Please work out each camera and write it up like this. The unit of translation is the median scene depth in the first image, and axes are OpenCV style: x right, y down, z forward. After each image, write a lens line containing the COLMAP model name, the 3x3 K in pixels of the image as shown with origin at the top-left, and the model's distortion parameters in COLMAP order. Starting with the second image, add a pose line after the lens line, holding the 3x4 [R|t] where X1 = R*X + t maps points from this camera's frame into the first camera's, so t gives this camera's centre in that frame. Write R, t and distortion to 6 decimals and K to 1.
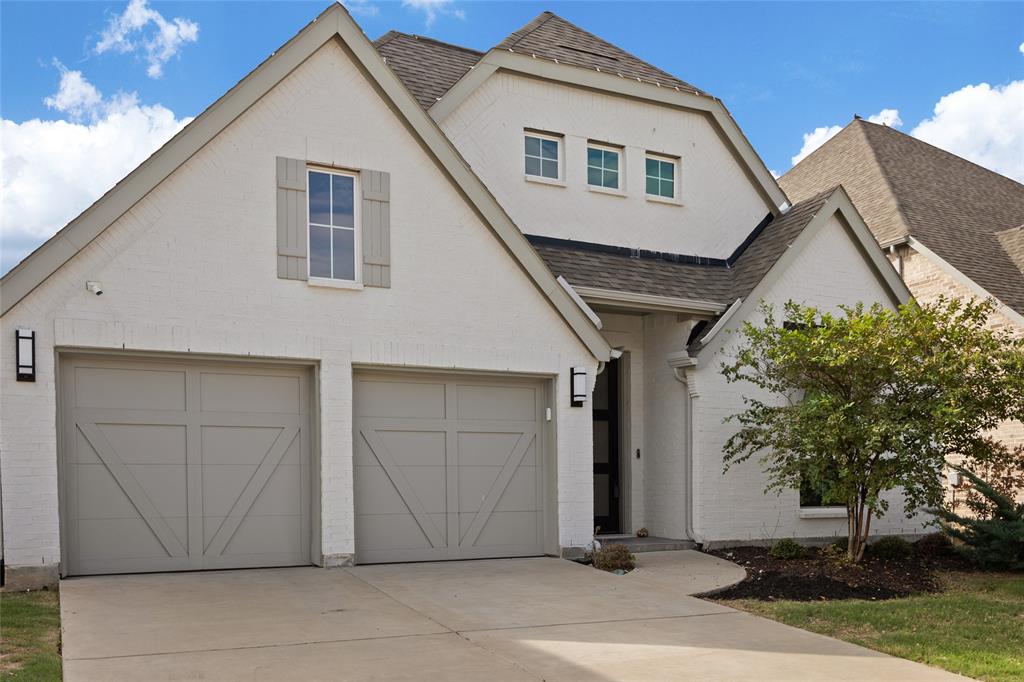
lens RADIAL K [[930.1, 0, 507.2], [0, 930.1, 370.3], [0, 0, 1]] dist [-0.018000, 0.019880]
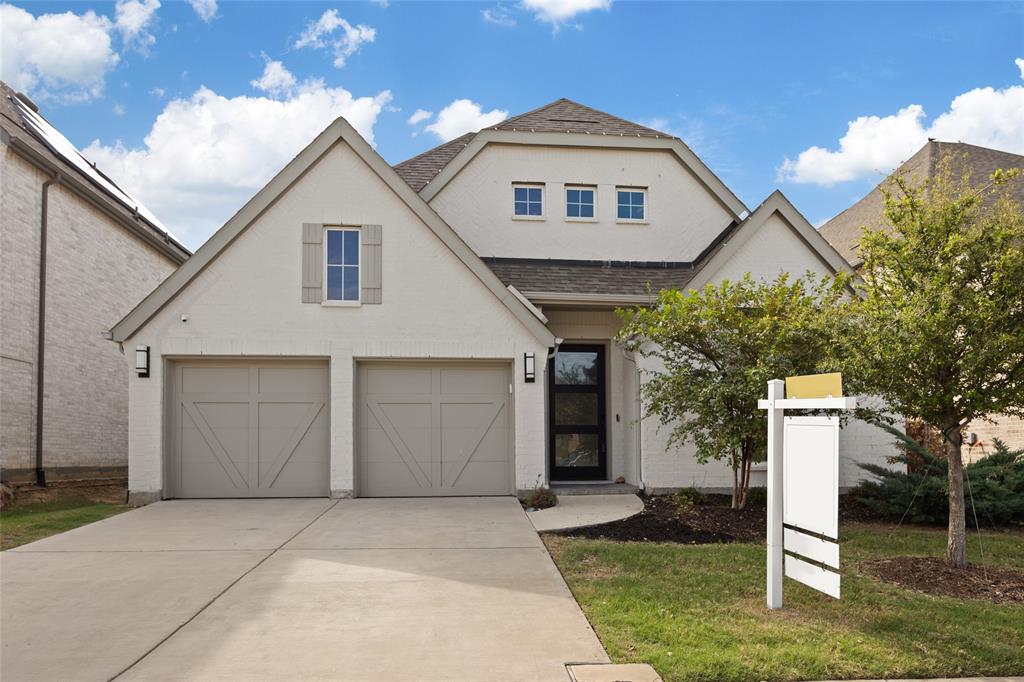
lens RADIAL K [[616.4, 0, 511.2], [0, 616.4, 339.0], [0, 0, 1]] dist [-0.011726, -0.001703]
pose [[0.932620, -0.060137, -0.355814, 0.393609], [0.043281, 0.997539, -0.055154, 0.026828], [0.358256, 0.036038, 0.932928, 0.182300]]
